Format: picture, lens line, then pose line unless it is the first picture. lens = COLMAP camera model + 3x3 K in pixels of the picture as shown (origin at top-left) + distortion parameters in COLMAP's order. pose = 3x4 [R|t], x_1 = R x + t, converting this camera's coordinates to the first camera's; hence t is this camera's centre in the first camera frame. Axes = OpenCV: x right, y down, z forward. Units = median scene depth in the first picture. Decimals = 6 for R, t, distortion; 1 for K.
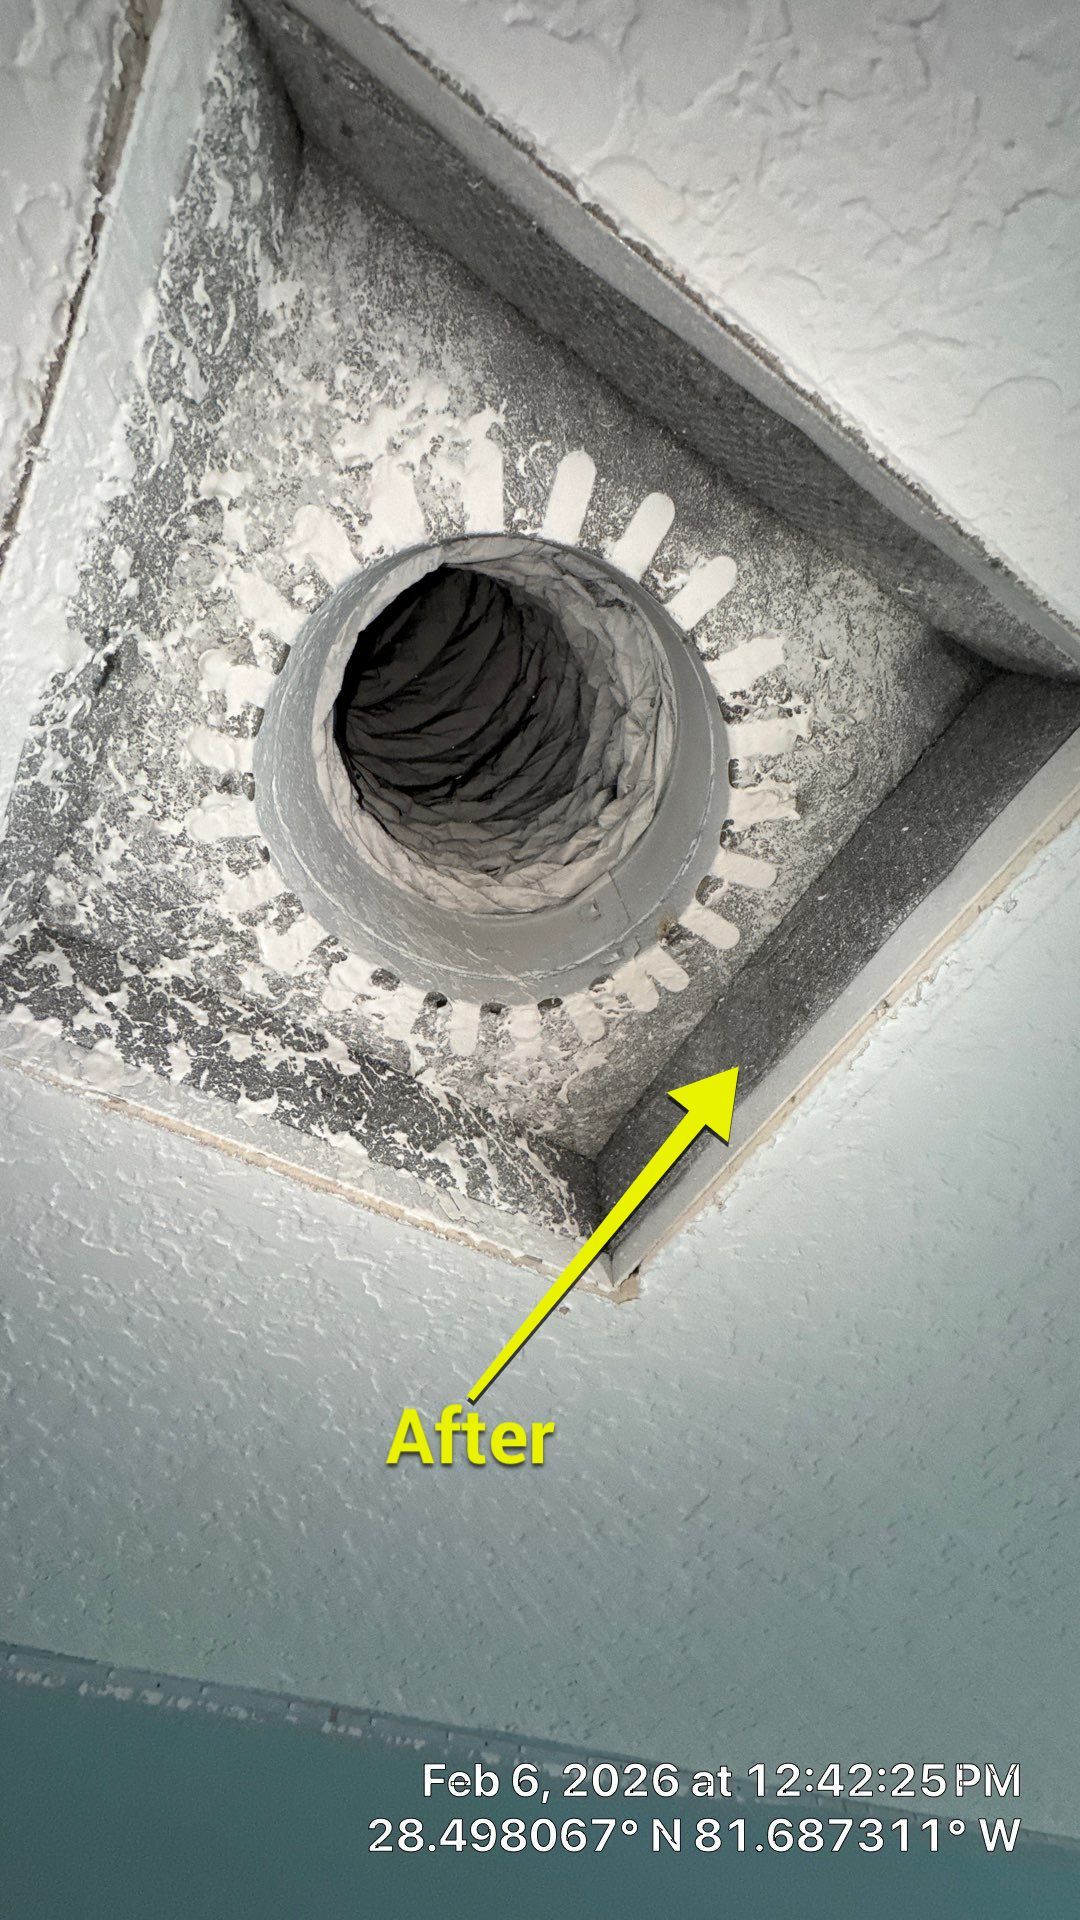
lens RADIAL K [[775.1, 0, 537.9], [0, 775.1, 960.9], [0, 0, 1]] dist [-0.000693, 0.000161]
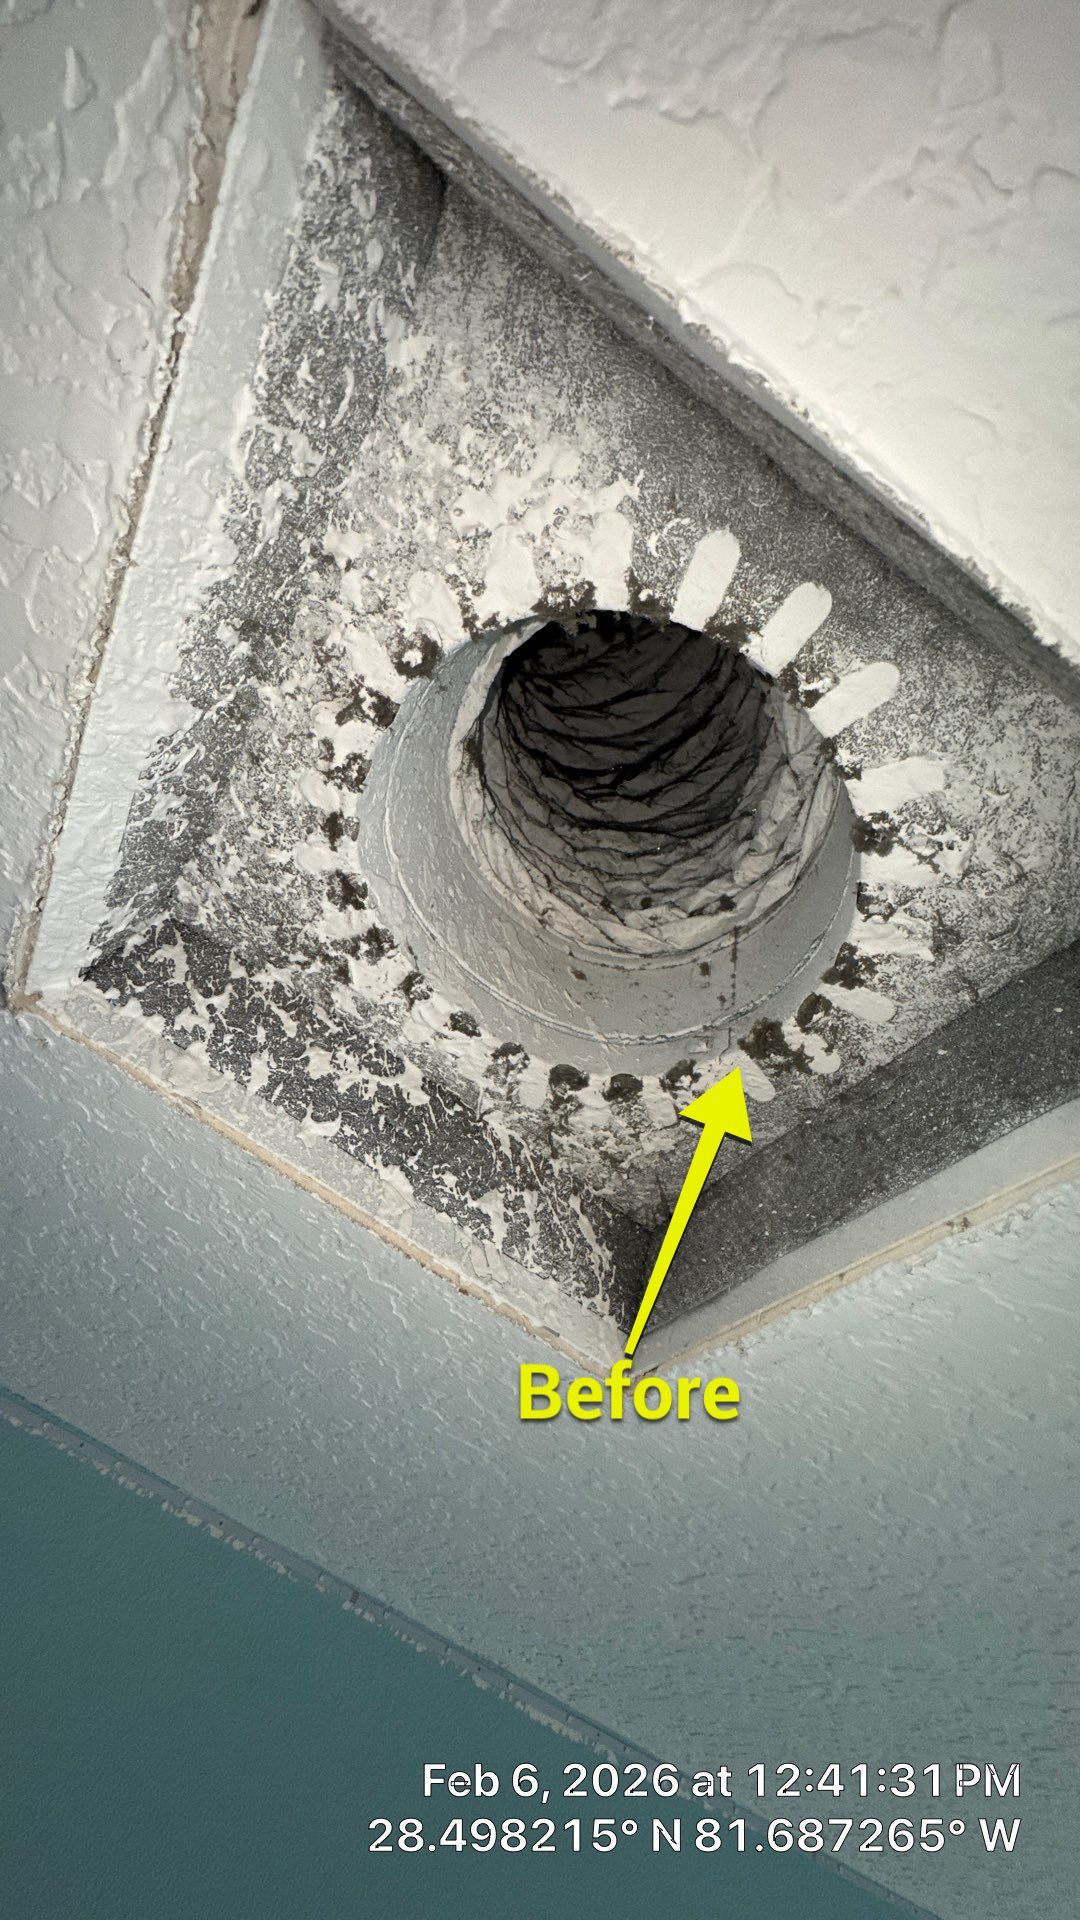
lens RADIAL K [[775.1, 0, 539.1], [0, 775.1, 959.0], [0, 0, 1]] dist [-0.000693, 0.000161]
pose [[0.952477, 0.196532, -0.232731, 0.136932], [-0.170807, 0.977195, 0.126155, -0.243189], [0.252217, -0.080407, 0.964324, 0.077709]]
